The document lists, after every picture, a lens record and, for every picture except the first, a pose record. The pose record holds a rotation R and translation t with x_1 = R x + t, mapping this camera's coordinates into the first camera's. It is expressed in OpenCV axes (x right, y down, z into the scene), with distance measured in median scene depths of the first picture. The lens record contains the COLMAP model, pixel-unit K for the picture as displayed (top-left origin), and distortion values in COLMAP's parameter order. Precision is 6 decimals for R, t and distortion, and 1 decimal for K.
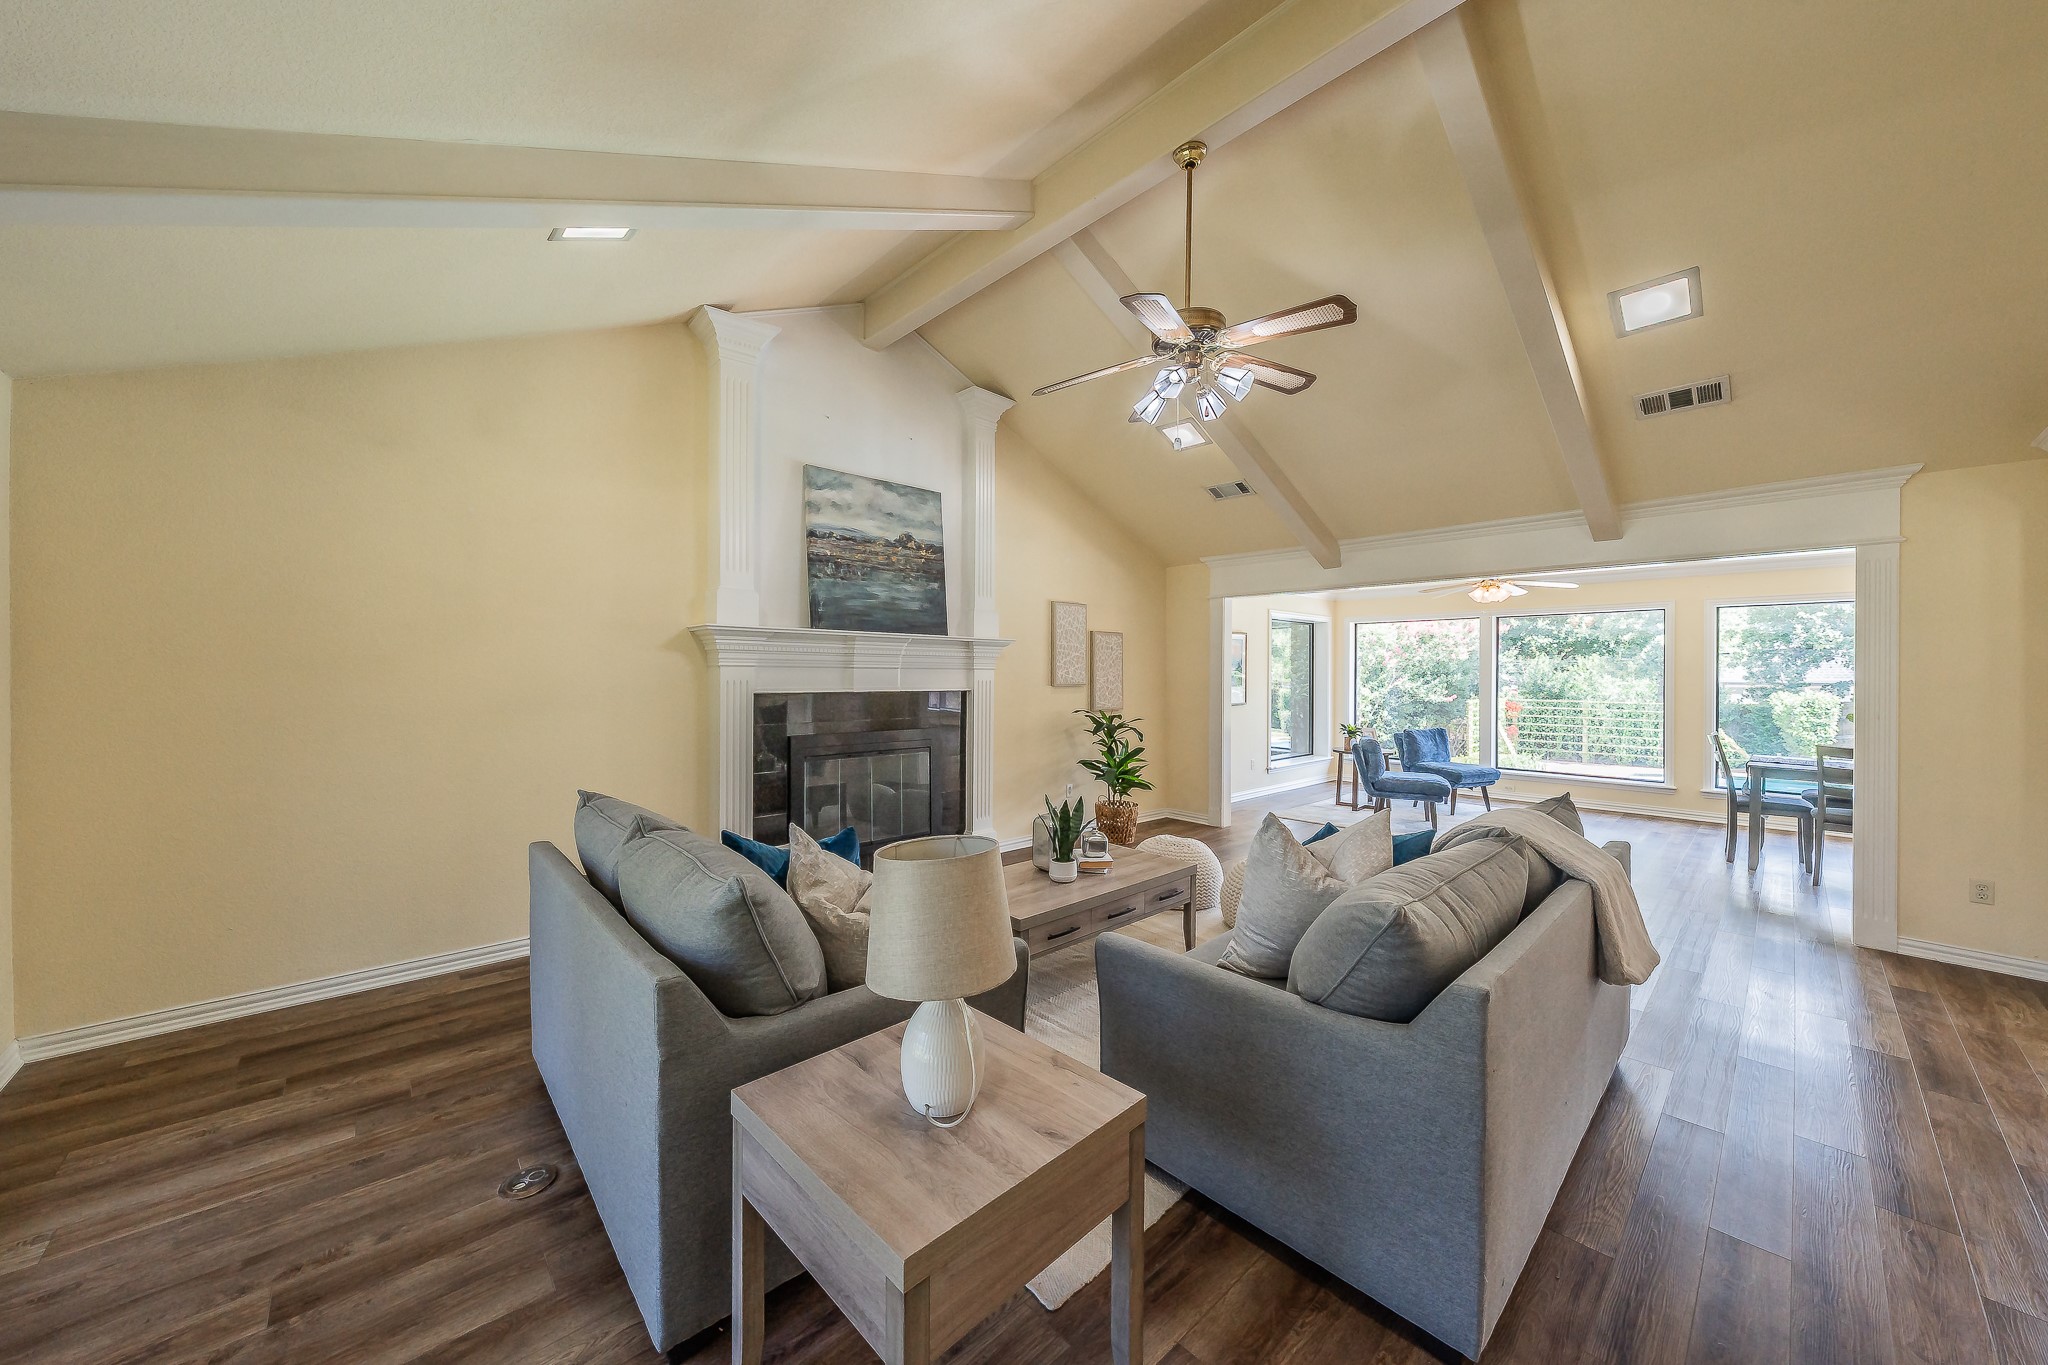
lens RADIAL K [[730.8, 0, 1025.0], [0, 730.8, 675.8], [0, 0, 1]] dist [0.000999, 0.000086]
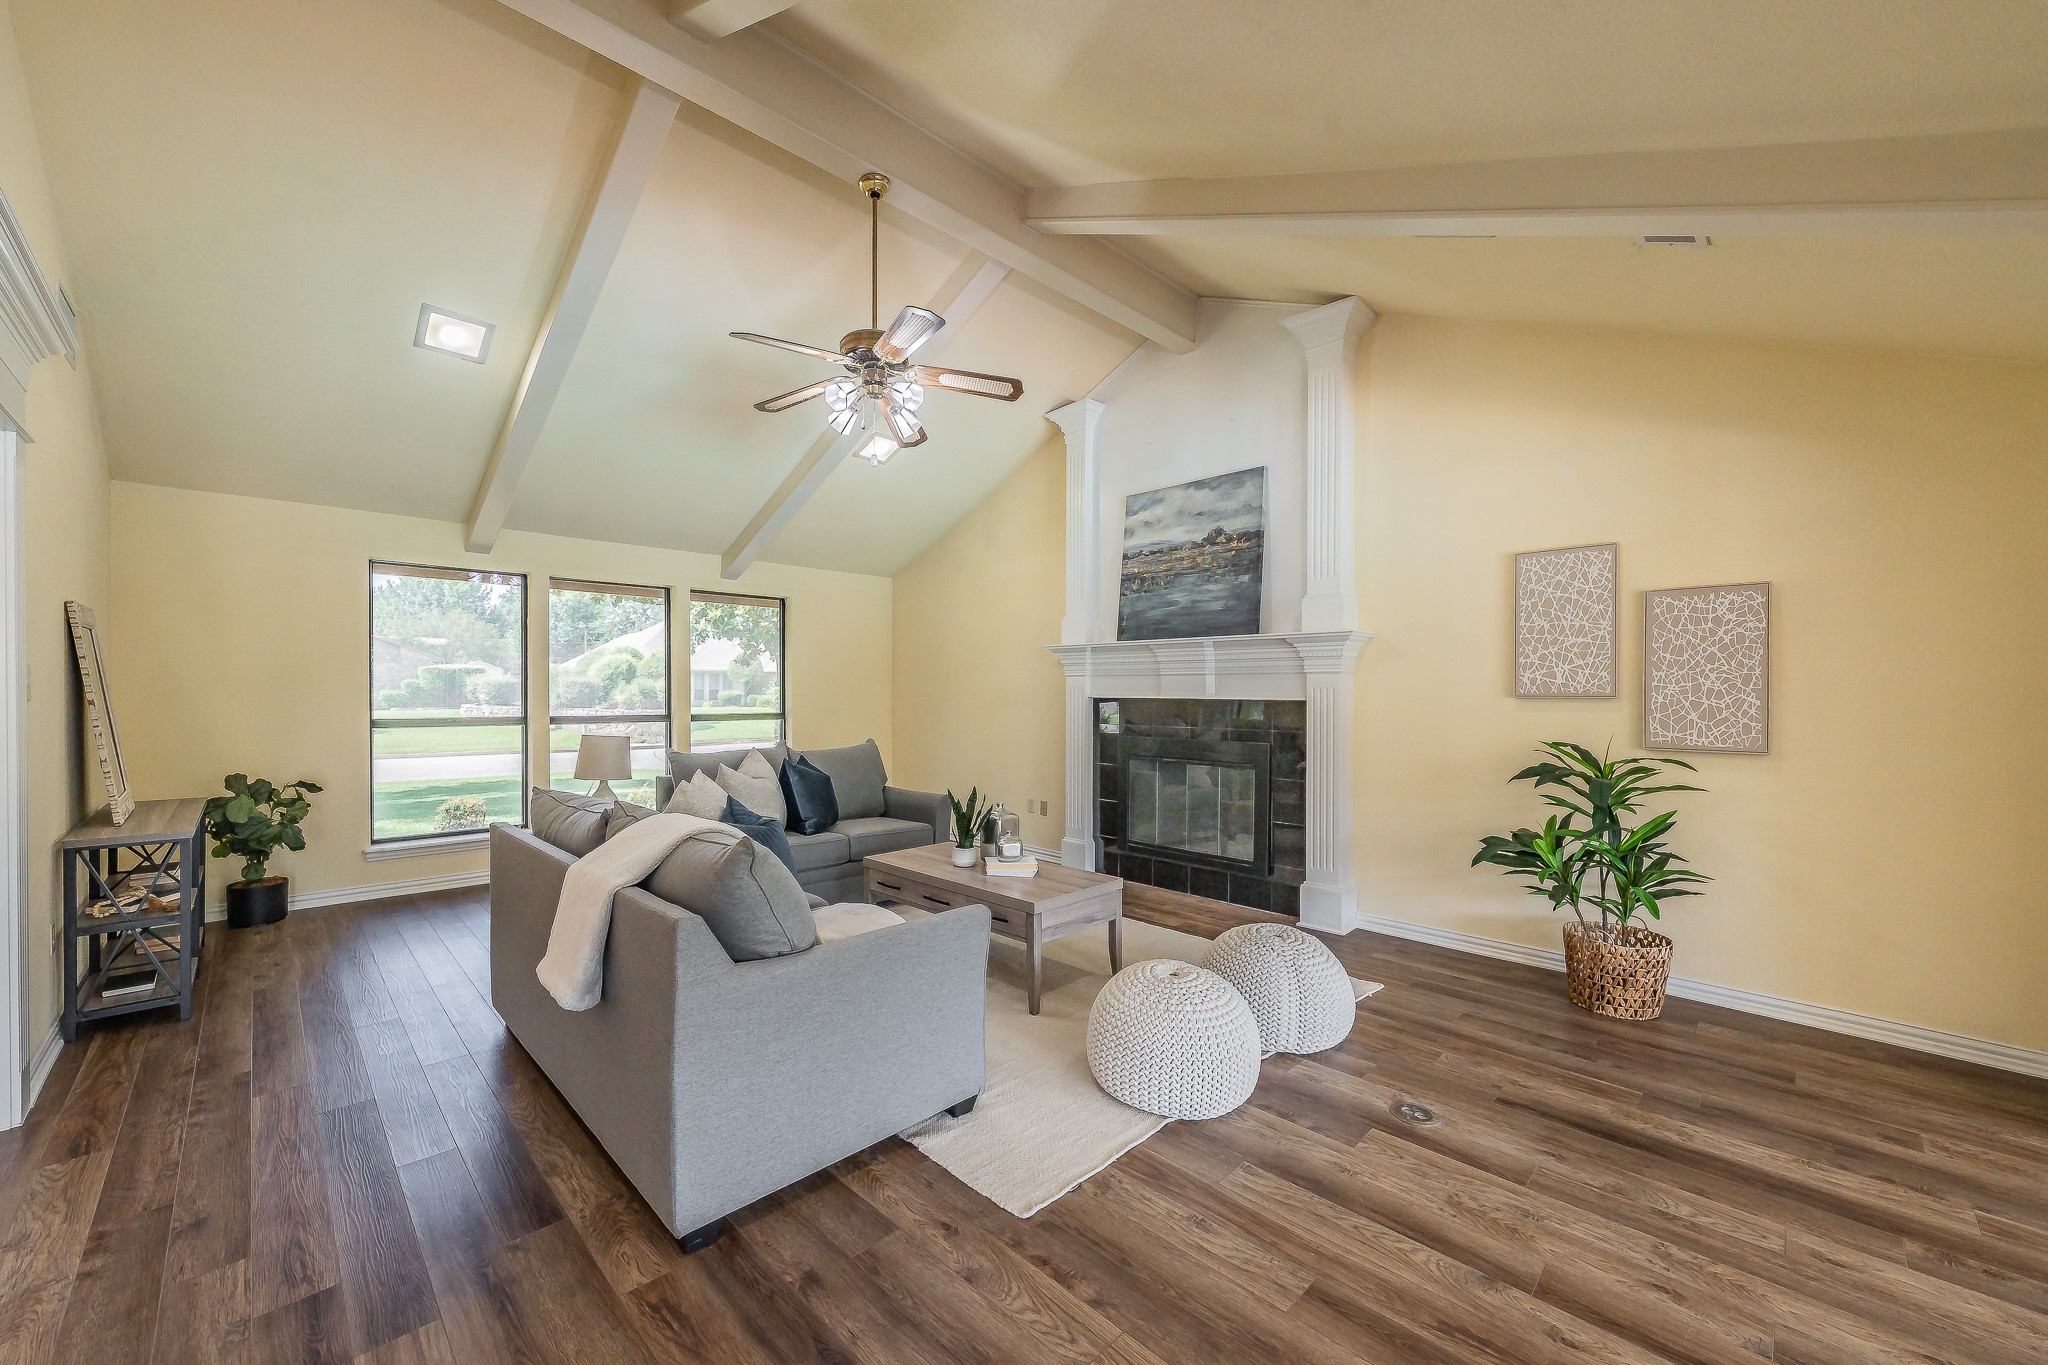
lens RADIAL K [[788.2, 0, 999.2], [0, 788.2, 695.3], [0, 0, 1]] dist [0.000445, 0.000077]
pose [[0.014392, -0.001844, -0.999895, 0.832579], [-0.008790, 0.999959, -0.001971, 0.020592], [0.999858, 0.008817, 0.014376, 0.716812]]
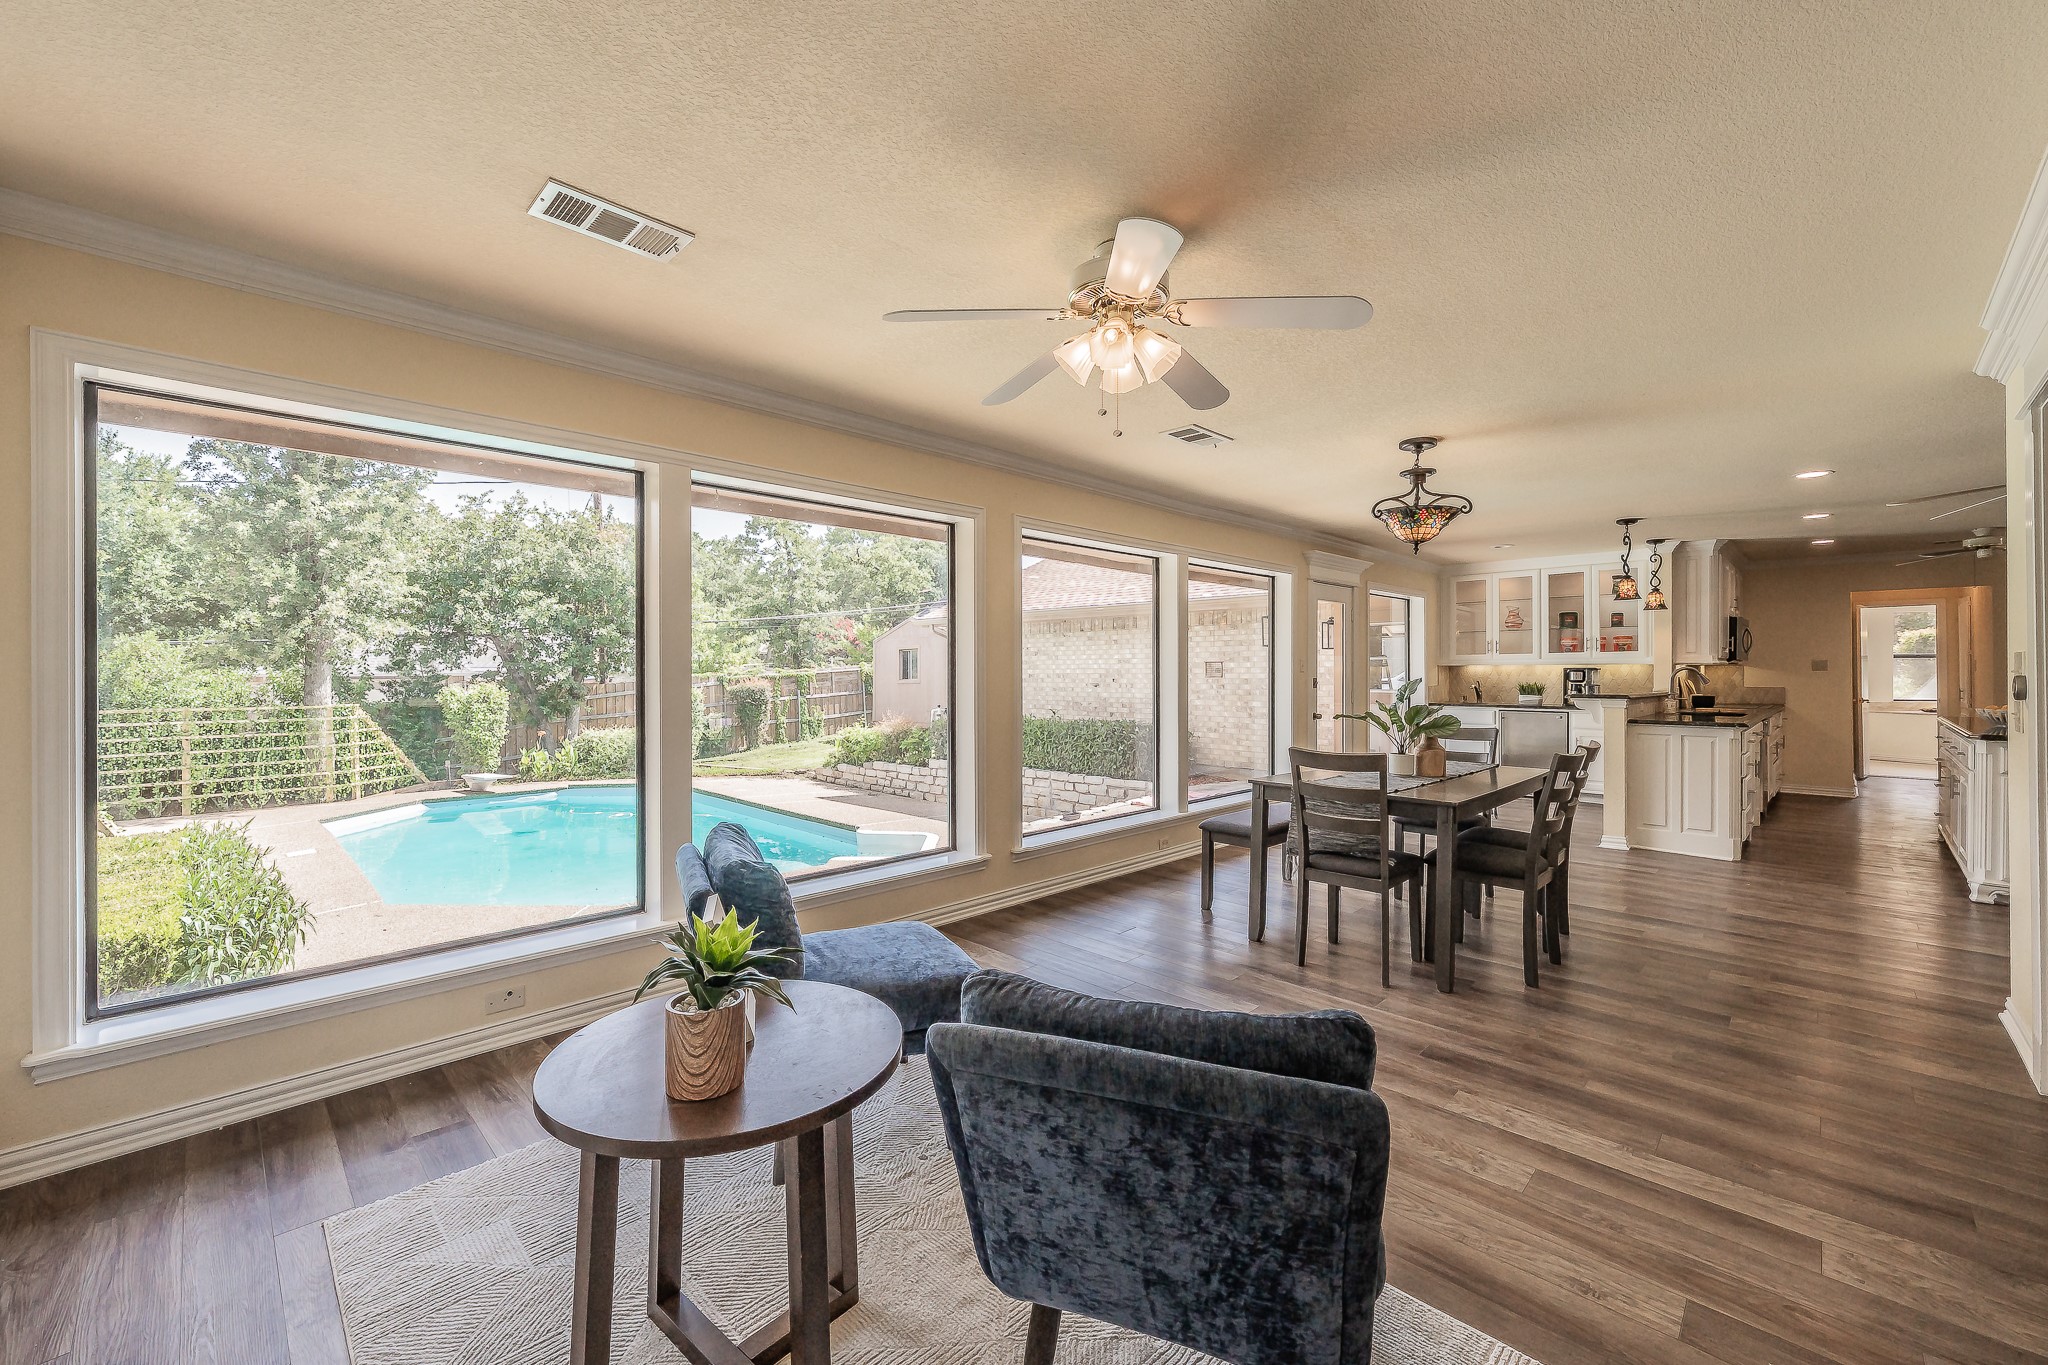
lens RADIAL K [[808.2, 0, 1026.8], [0, 808.2, 676.9], [0, 0, 1]] dist [0.000579, 0.000455]
pose [[-0.037311, -0.011709, 0.999235, 0.432213], [0.004330, 0.999920, 0.011879, 0.021857], [-0.999294, 0.004770, -0.037257, 1.483342]]
